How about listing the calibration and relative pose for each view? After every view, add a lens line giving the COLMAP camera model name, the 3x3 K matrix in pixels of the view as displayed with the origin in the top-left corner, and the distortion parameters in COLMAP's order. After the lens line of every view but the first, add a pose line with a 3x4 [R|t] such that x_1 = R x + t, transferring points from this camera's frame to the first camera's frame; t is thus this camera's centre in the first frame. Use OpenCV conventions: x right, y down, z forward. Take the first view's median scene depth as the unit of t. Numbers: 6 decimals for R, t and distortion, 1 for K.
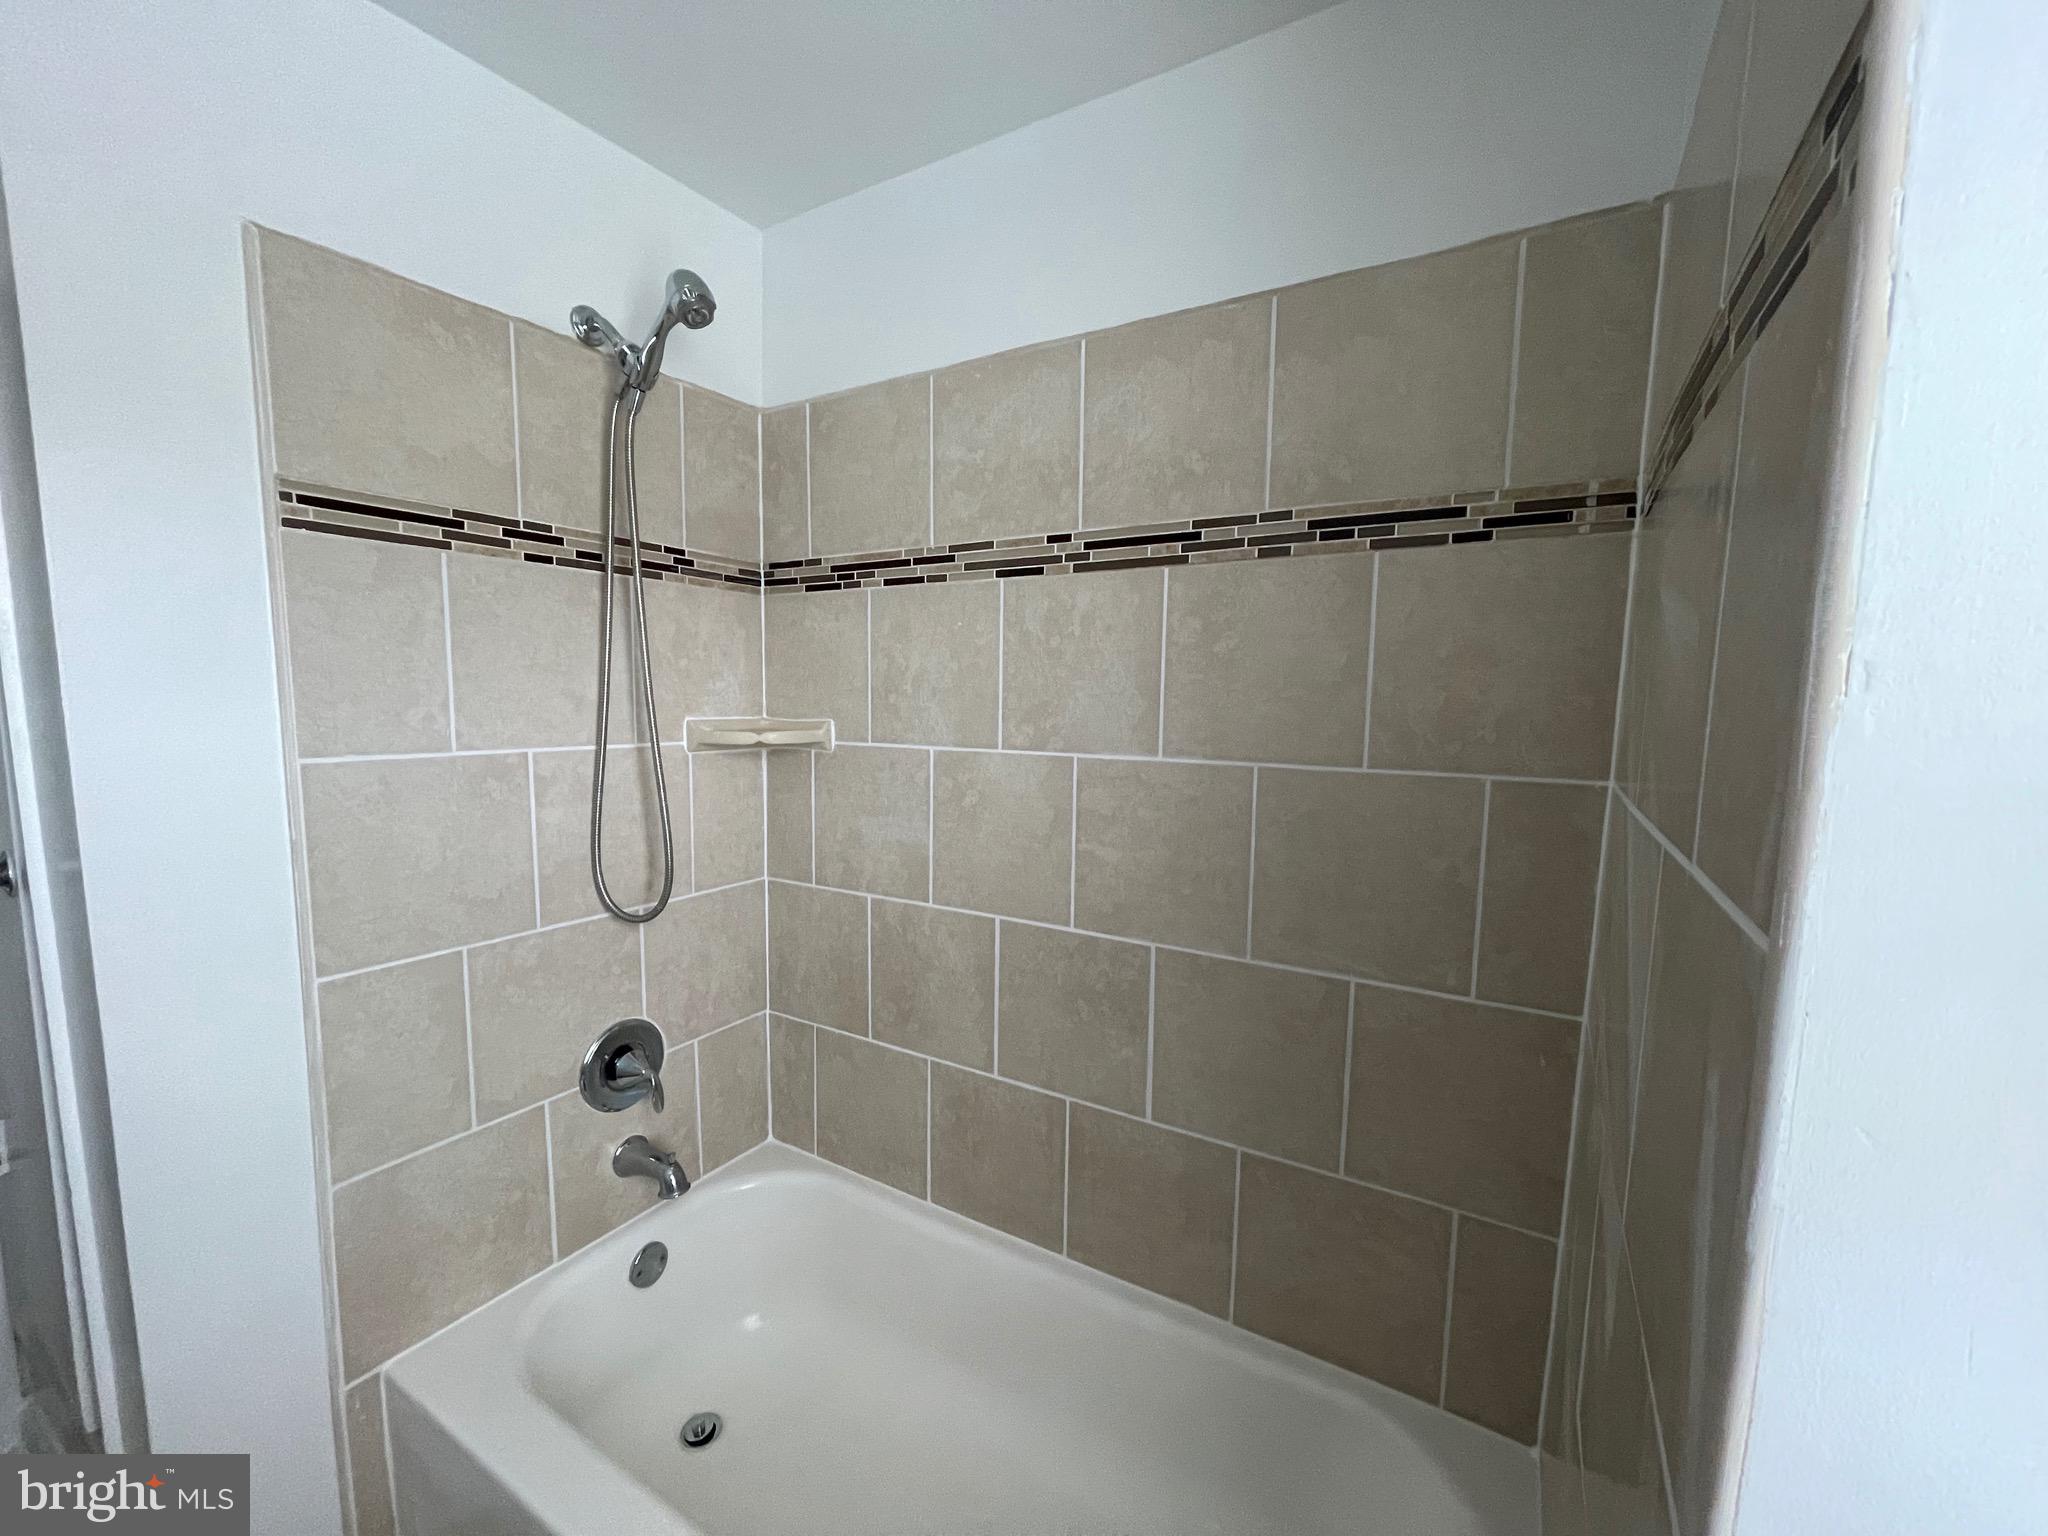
lens RADIAL K [[825.0, 0, 1028.6], [0, 825.0, 780.0], [0, 0, 1]] dist [-0.001012, 0.000302]
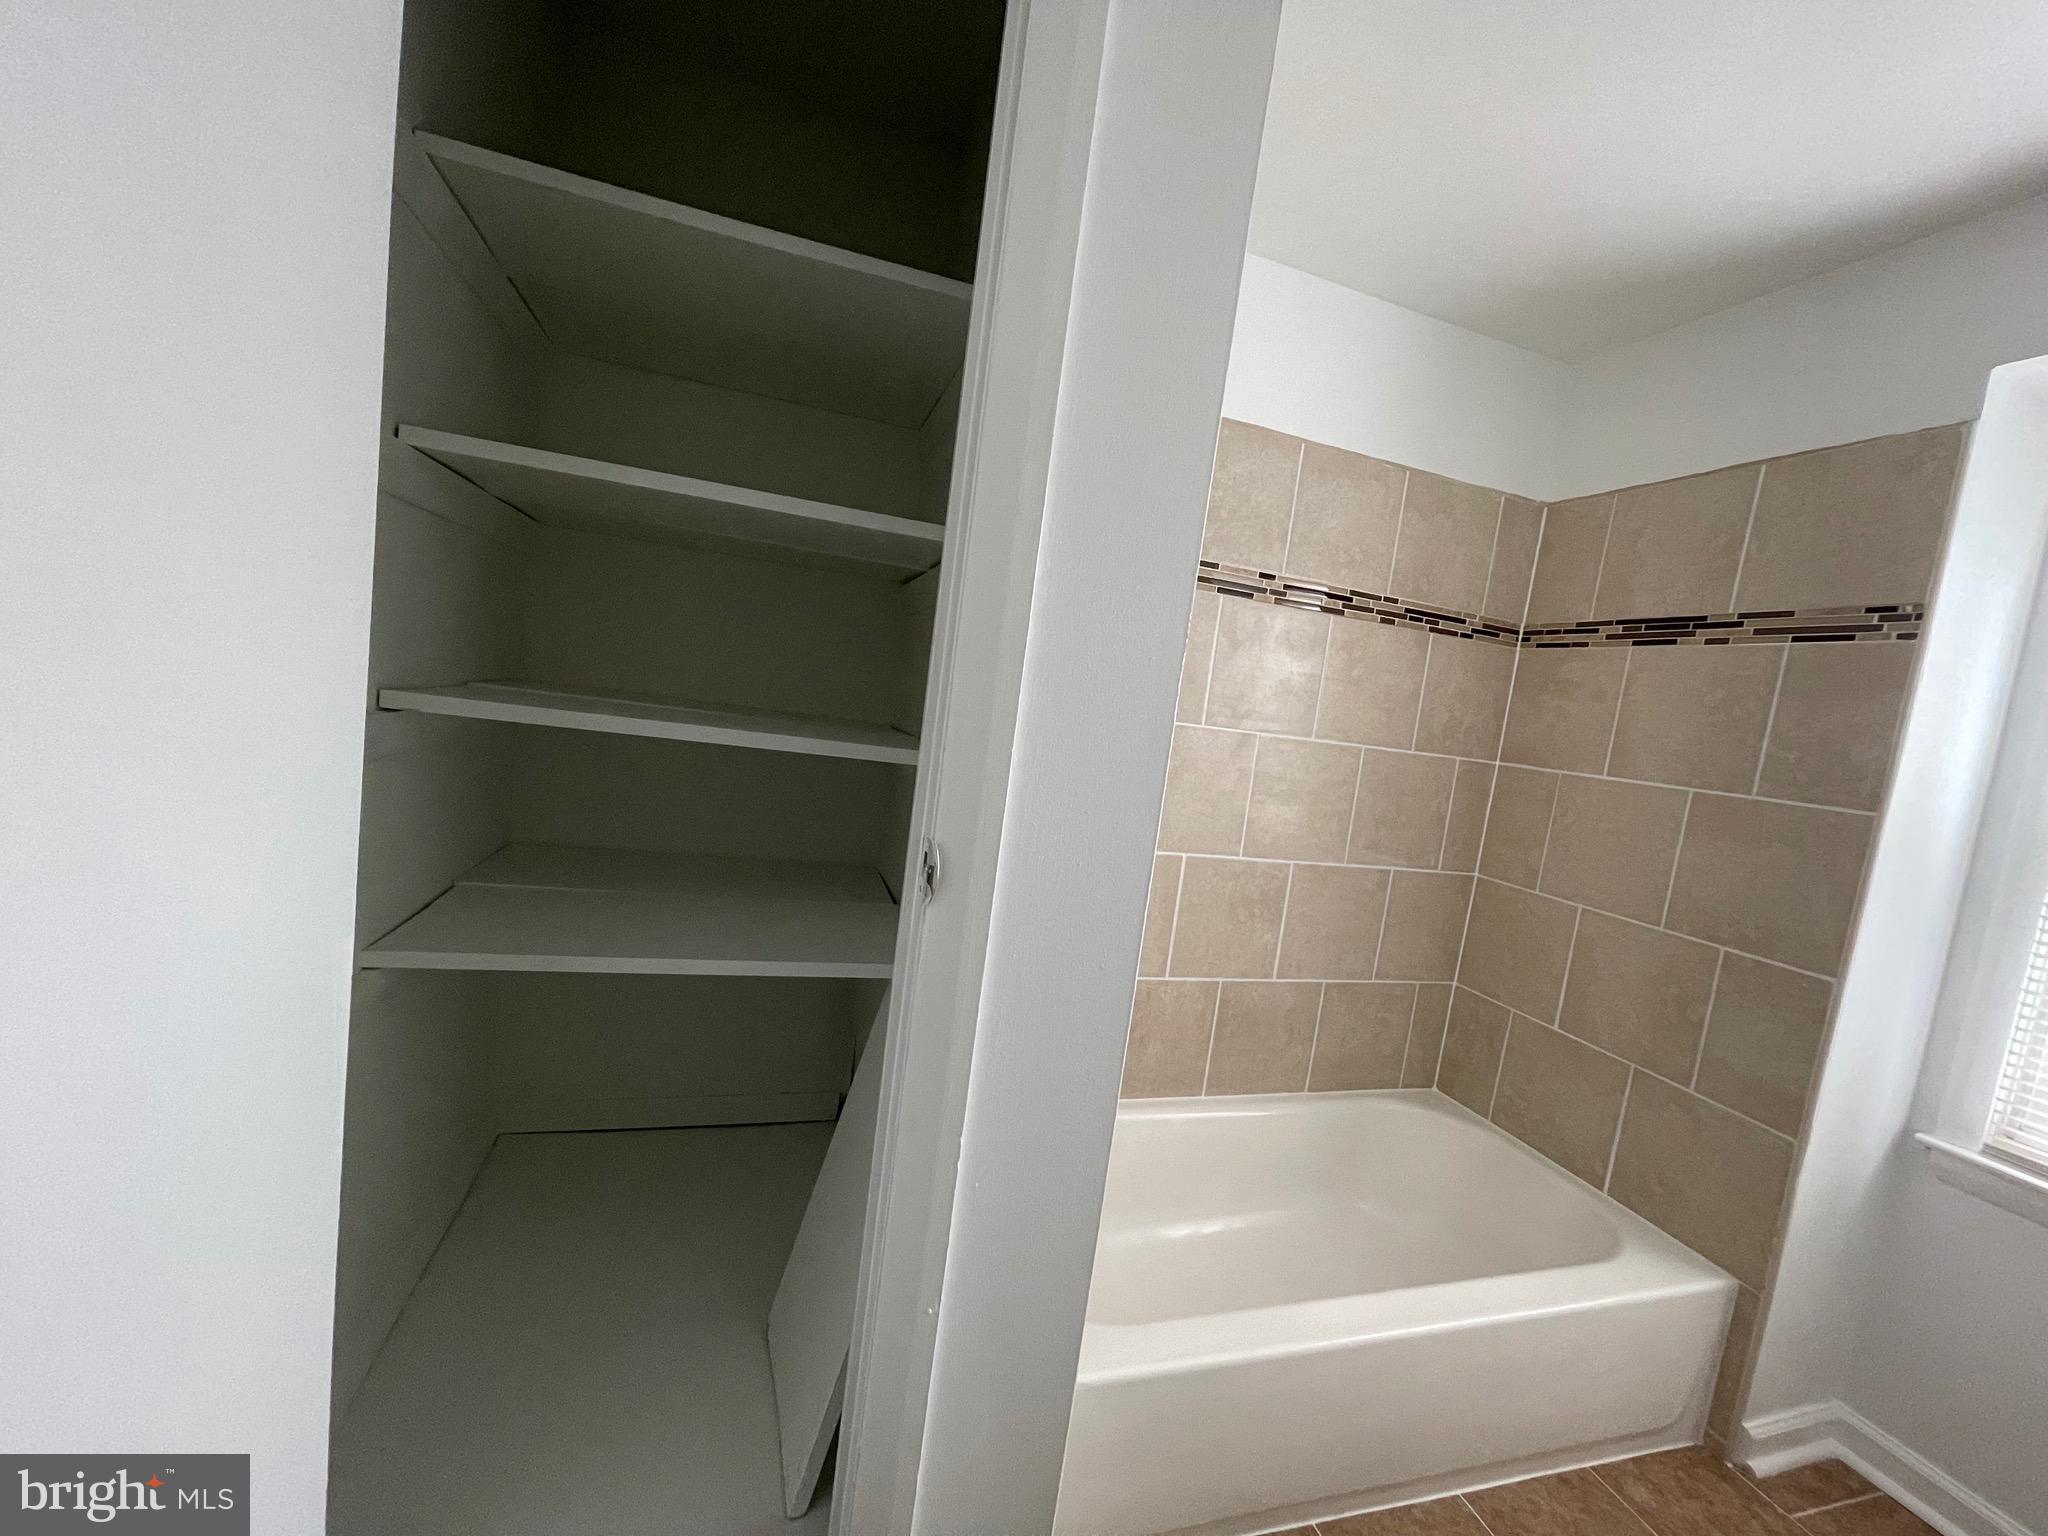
lens RADIAL K [[825.0, 0, 1018.9], [0, 825.0, 774.8], [0, 0, 1]] dist [-0.001012, 0.000302]
pose [[0.656172, -0.000421, 0.754611, -1.350210], [-0.041535, 0.998464, 0.036674, 0.006451], [-0.753468, -0.055408, 0.655146, 0.410181]]
